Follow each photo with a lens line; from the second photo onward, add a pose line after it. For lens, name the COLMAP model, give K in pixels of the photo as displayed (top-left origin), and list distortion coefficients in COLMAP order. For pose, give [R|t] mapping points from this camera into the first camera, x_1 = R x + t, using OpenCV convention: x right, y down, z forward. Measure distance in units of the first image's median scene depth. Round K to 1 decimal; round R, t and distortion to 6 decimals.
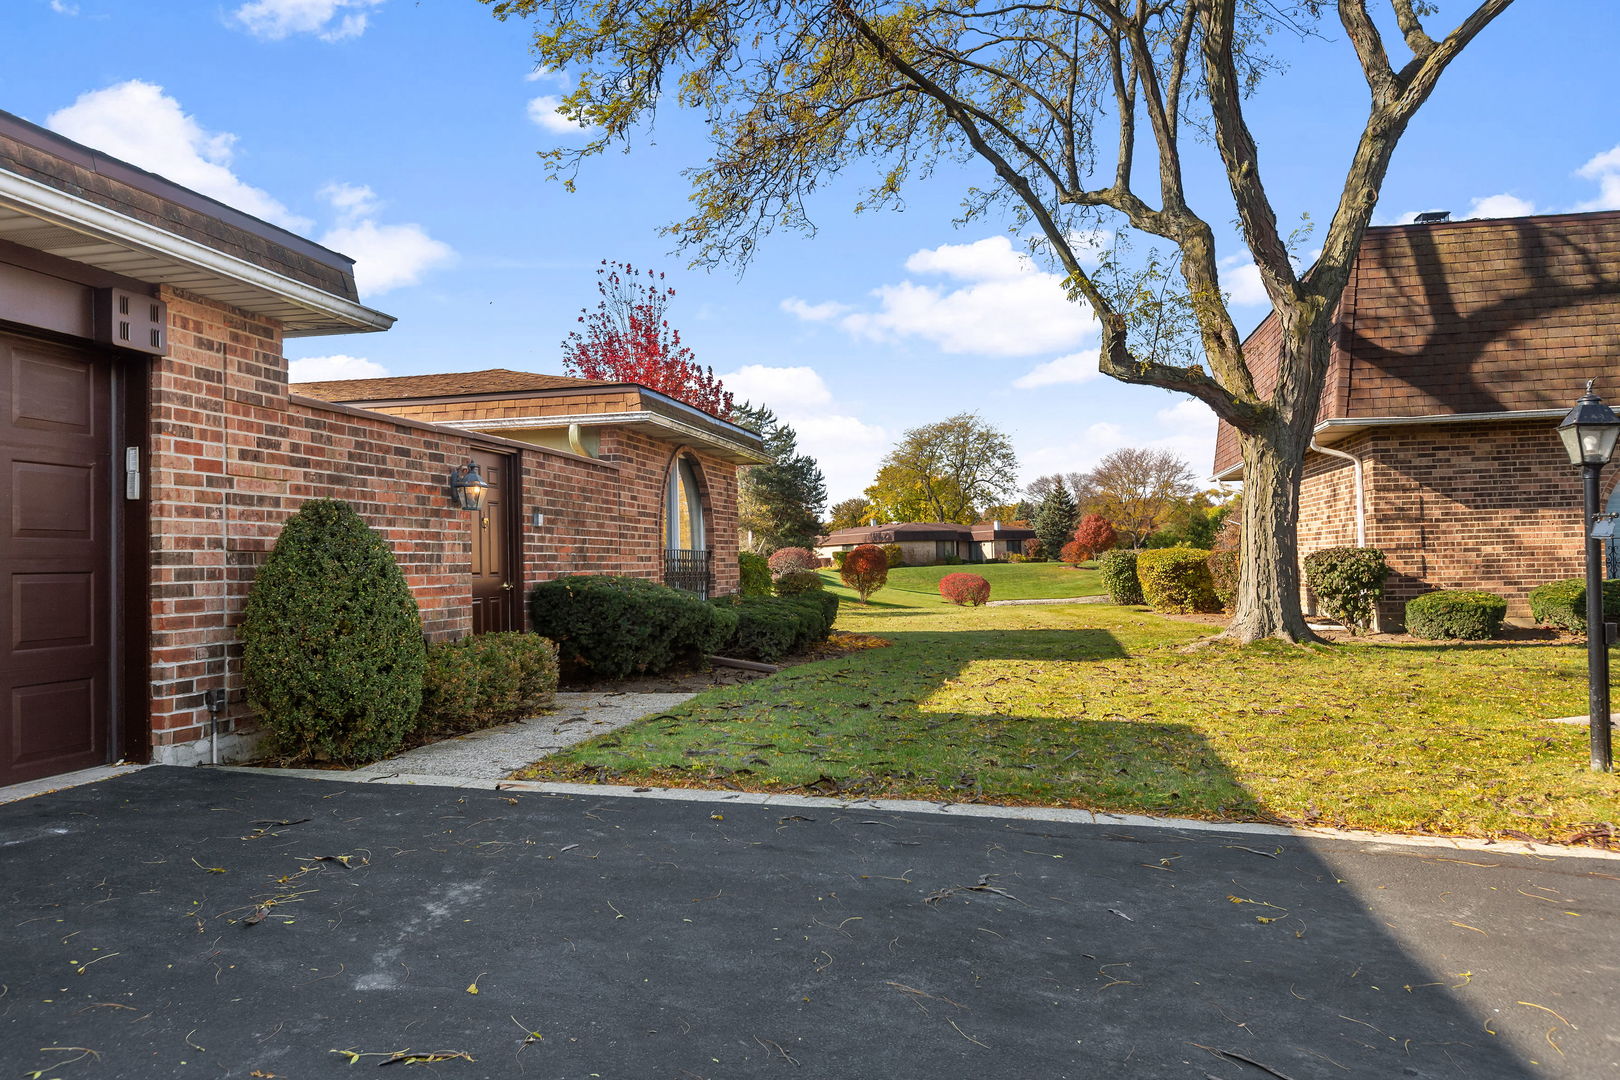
lens RADIAL K [[1263.9, 0, 810.1], [0, 1263.9, 539.3], [0, 0, 1]] dist [-0.013144, -0.004079]
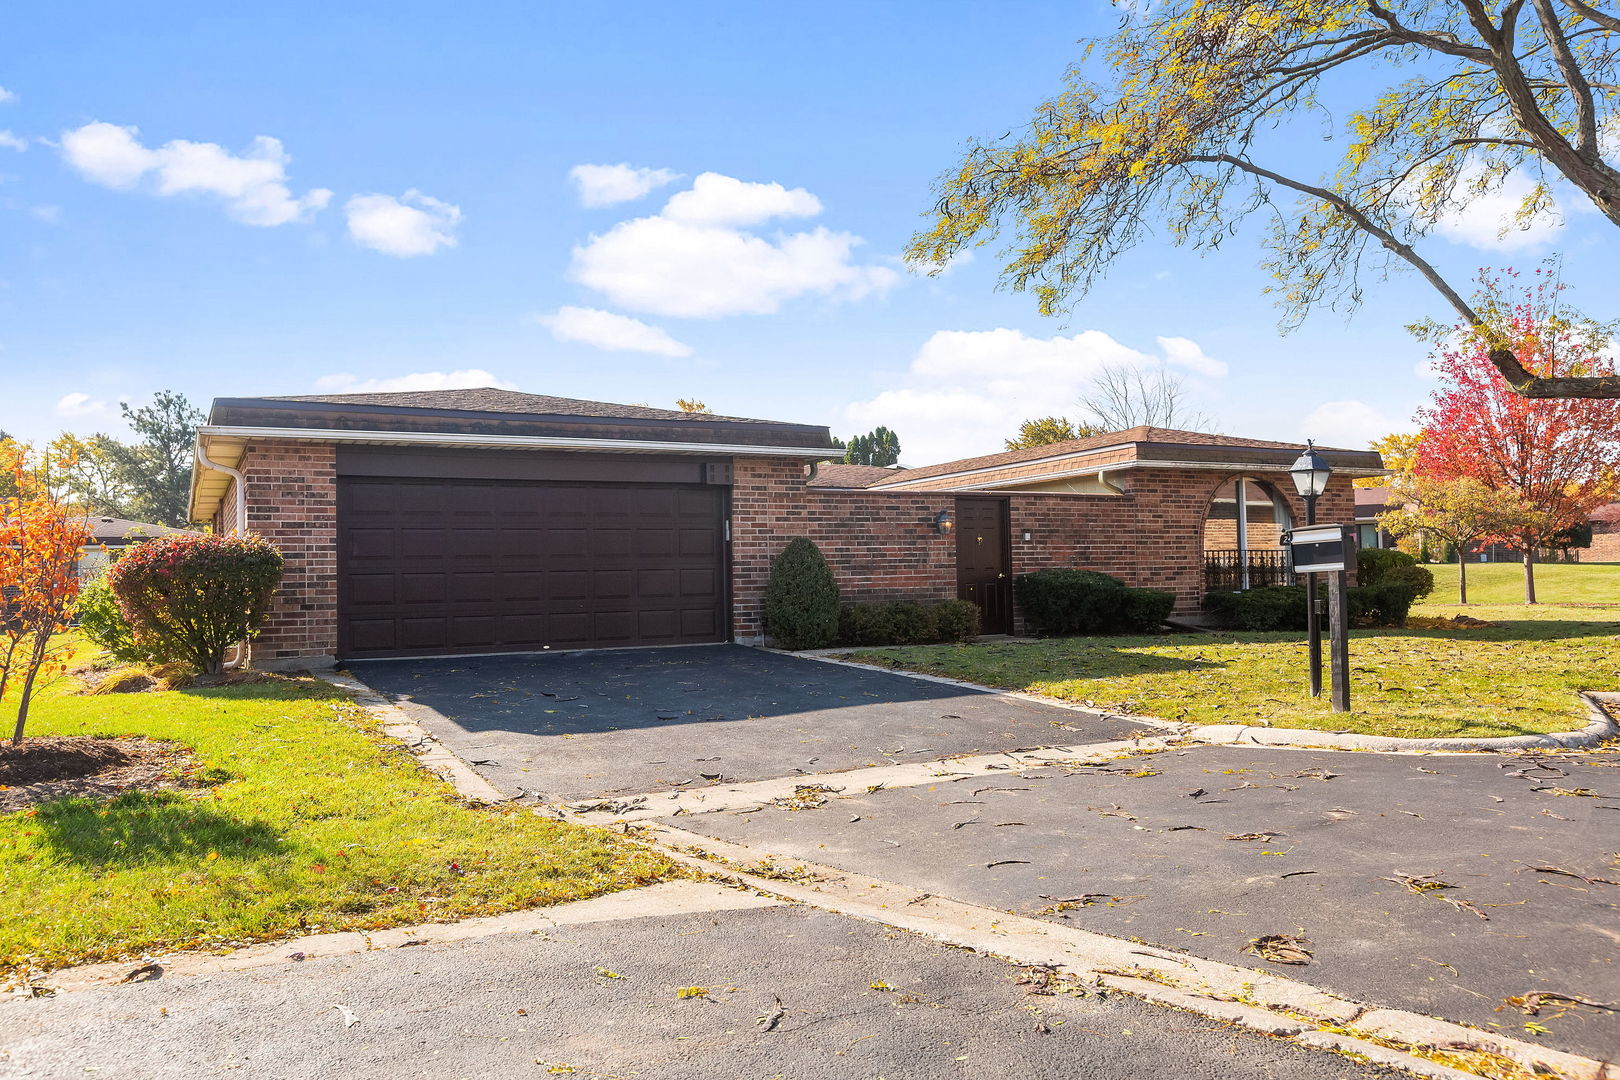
lens RADIAL K [[1263.9, 0, 809.8], [0, 1263.9, 543.5], [0, 0, 1]] dist [-0.013144, -0.004079]
pose [[0.602127, -0.014139, -0.798275, 1.475372], [0.022964, 0.999736, -0.000385, -0.018669], [0.798070, -0.018100, 0.602293, -0.386384]]
